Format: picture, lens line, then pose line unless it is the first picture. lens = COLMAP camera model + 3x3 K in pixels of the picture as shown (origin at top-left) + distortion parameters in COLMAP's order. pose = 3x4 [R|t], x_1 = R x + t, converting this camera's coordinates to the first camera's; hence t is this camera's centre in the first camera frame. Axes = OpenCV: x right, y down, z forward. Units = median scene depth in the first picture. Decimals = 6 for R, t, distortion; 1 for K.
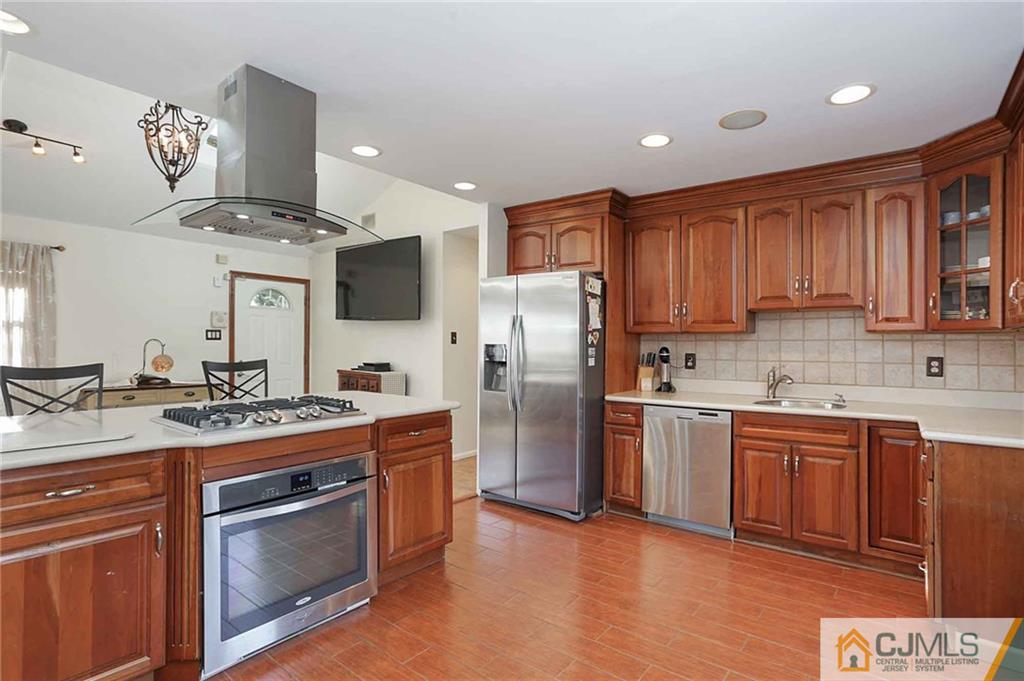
lens RADIAL K [[510.1, 0, 510.6], [0, 510.1, 347.6], [0, 0, 1]] dist [-0.026526, 0.000152]
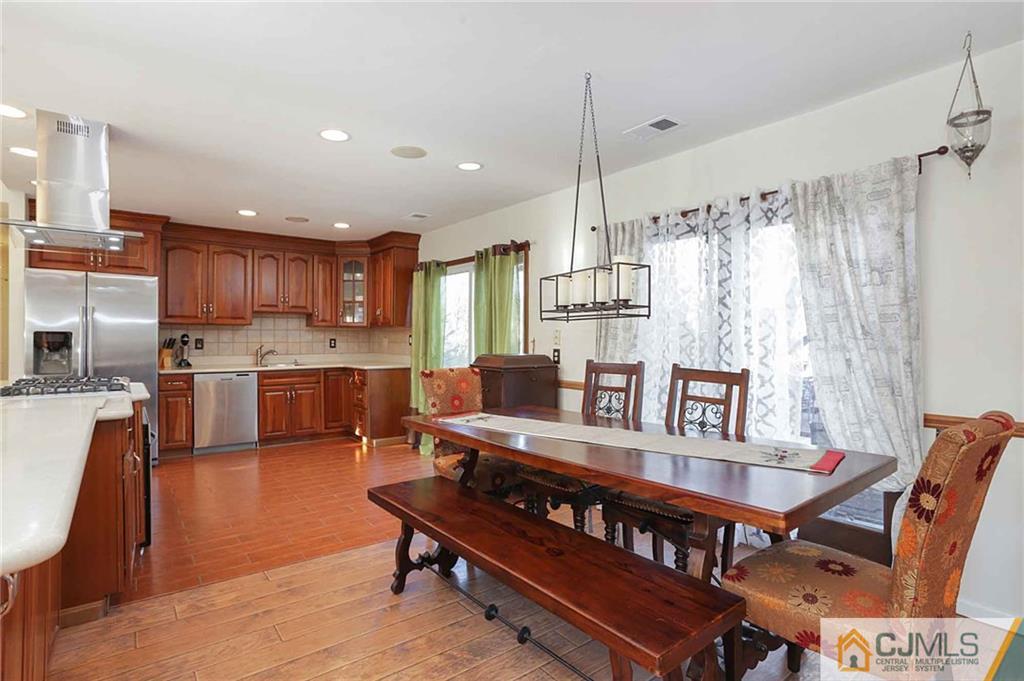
lens RADIAL K [[521.7, 0, 512.0], [0, 521.7, 340.5], [0, 0, 1]] dist [-0.007180, -0.000104]
pose [[0.249740, -0.012873, 0.968227, -0.966857], [0.001032, 0.999915, 0.013028, -0.001106], [-0.968312, -0.002254, 0.249732, -0.244194]]
